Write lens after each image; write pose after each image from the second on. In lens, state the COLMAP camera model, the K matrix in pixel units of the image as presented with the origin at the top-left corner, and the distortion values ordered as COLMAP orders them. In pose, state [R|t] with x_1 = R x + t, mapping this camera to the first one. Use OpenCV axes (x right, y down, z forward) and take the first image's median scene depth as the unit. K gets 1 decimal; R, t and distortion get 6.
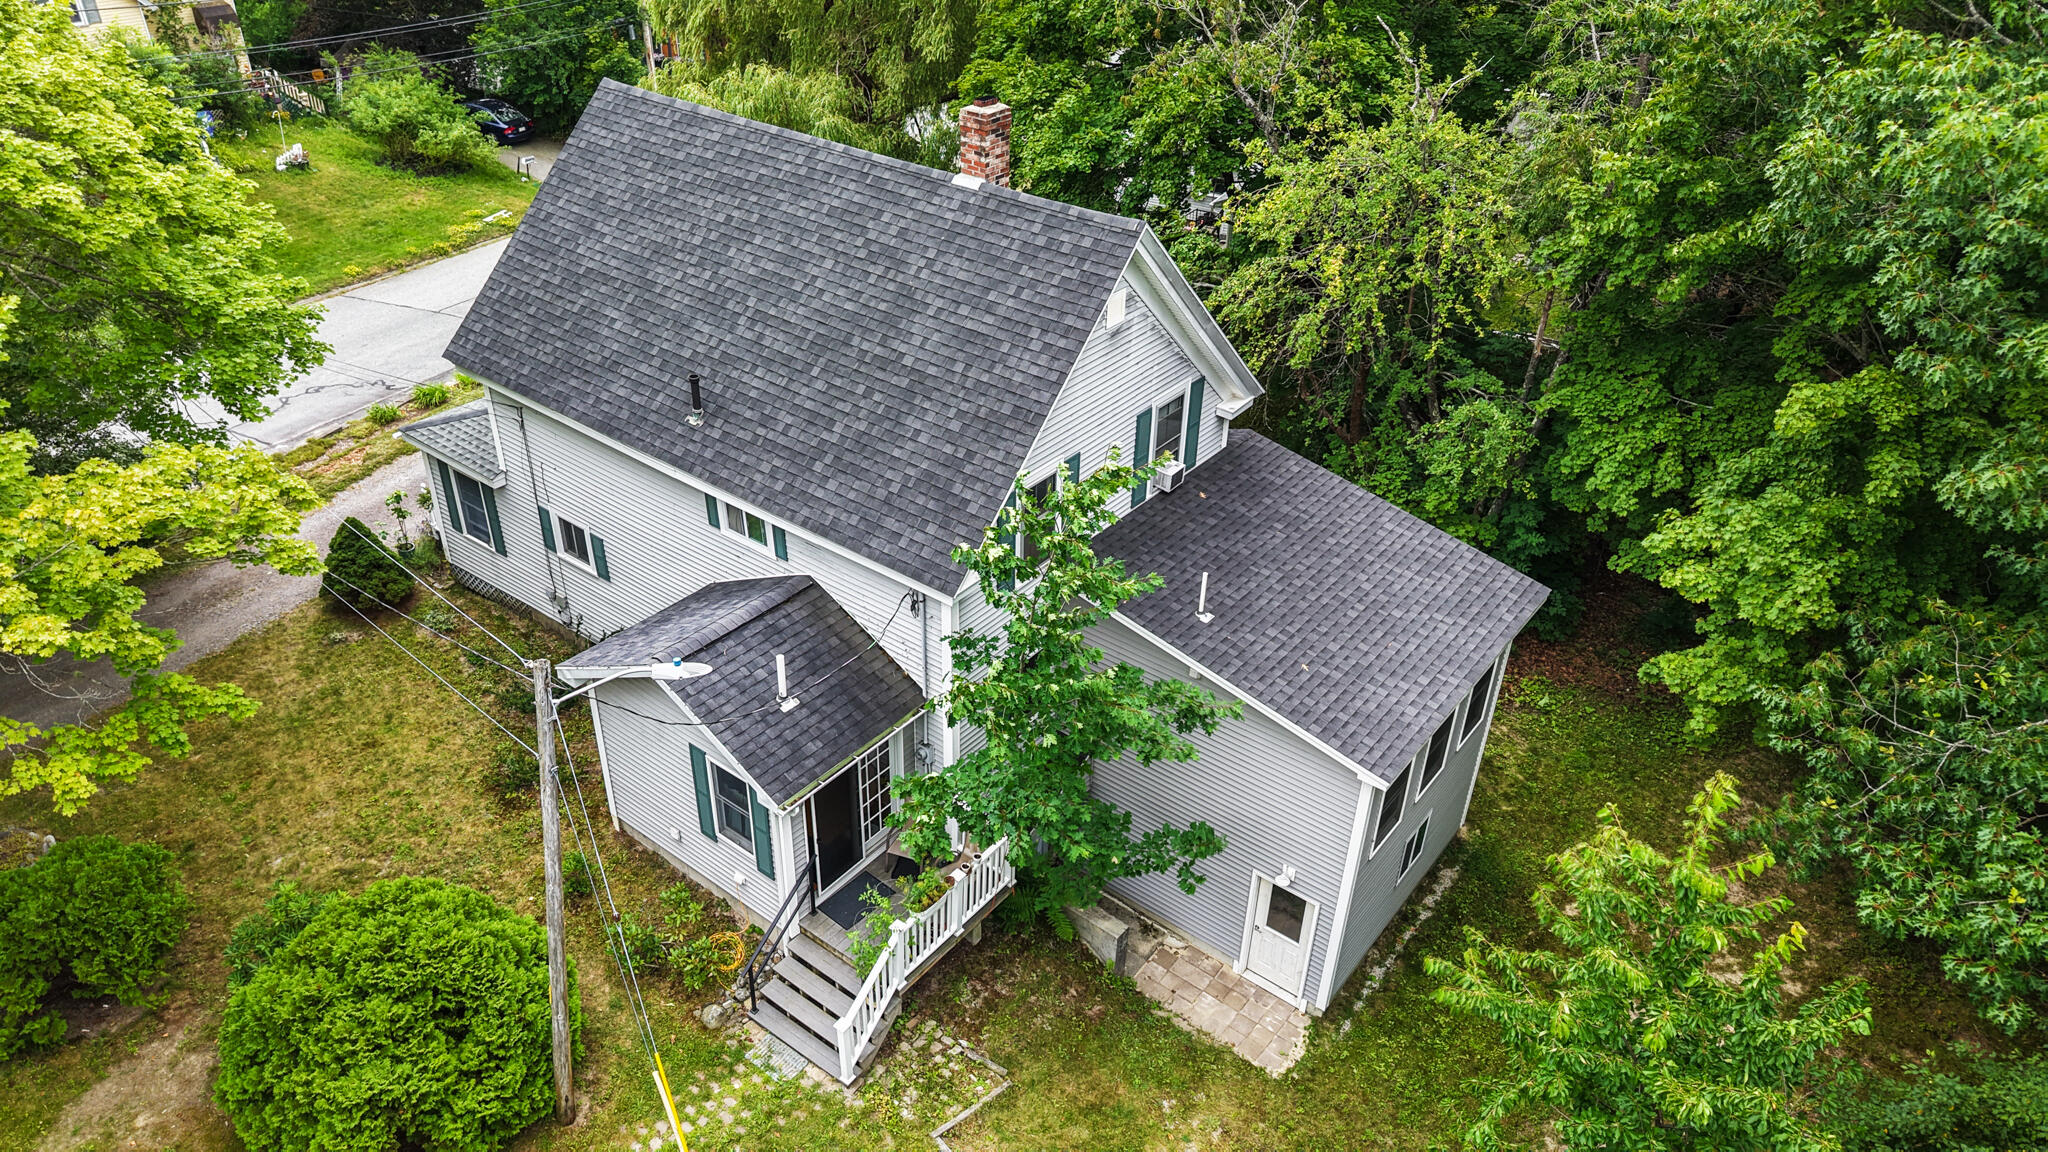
lens RADIAL K [[1382.7, 0, 1014.4], [0, 1382.7, 574.0], [0, 0, 1]] dist [-0.001432, 0.001720]
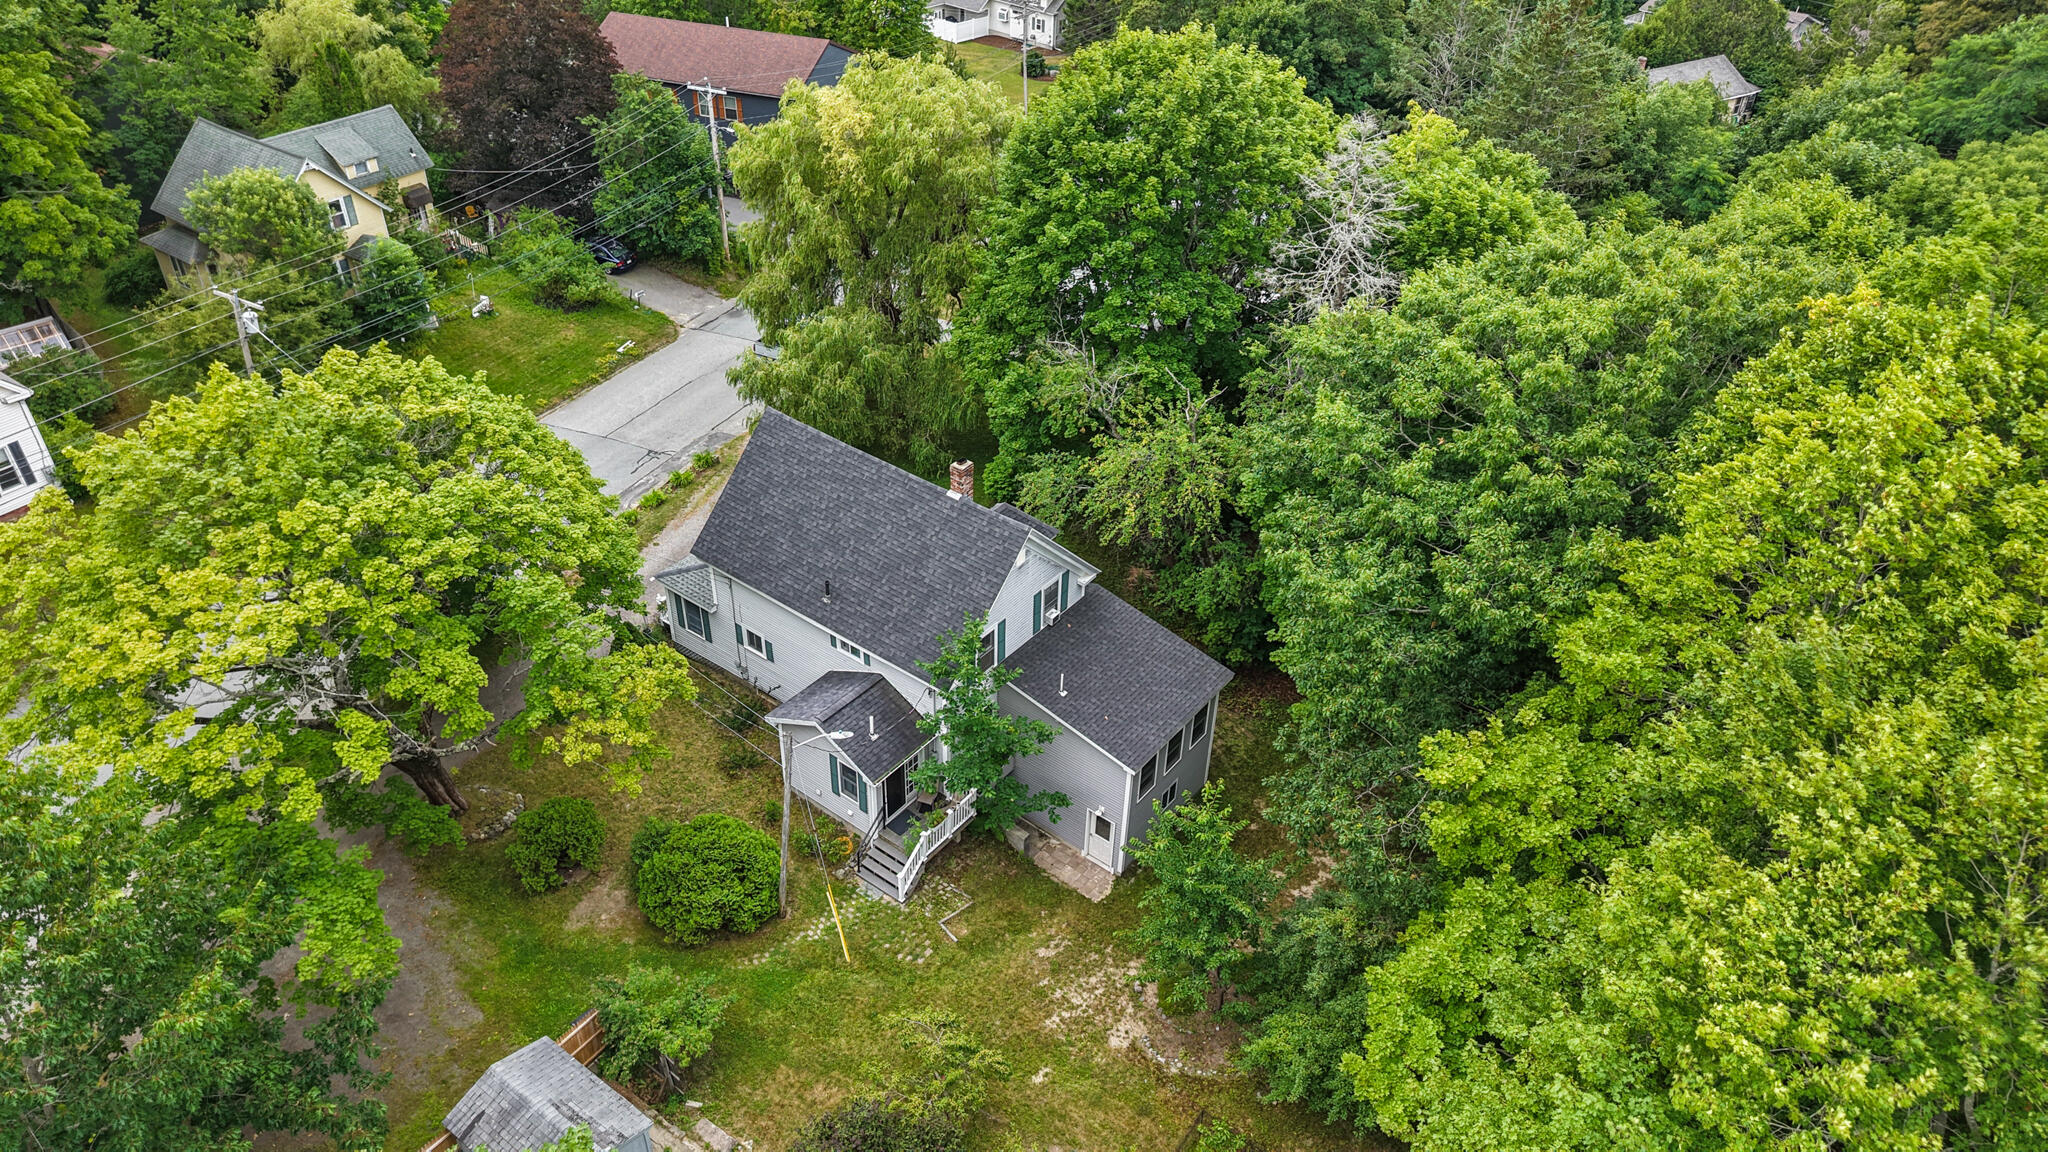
lens RADIAL K [[1386.5, 0, 1021.1], [0, 1386.5, 567.6], [0, 0, 1]] dist [0.040779, -0.026220]
pose [[0.999925, 0.000921, 0.012200, 0.044705], [-0.001626, 0.998320, 0.057916, -0.293214], [-0.012126, -0.057932, 0.998247, -1.168585]]
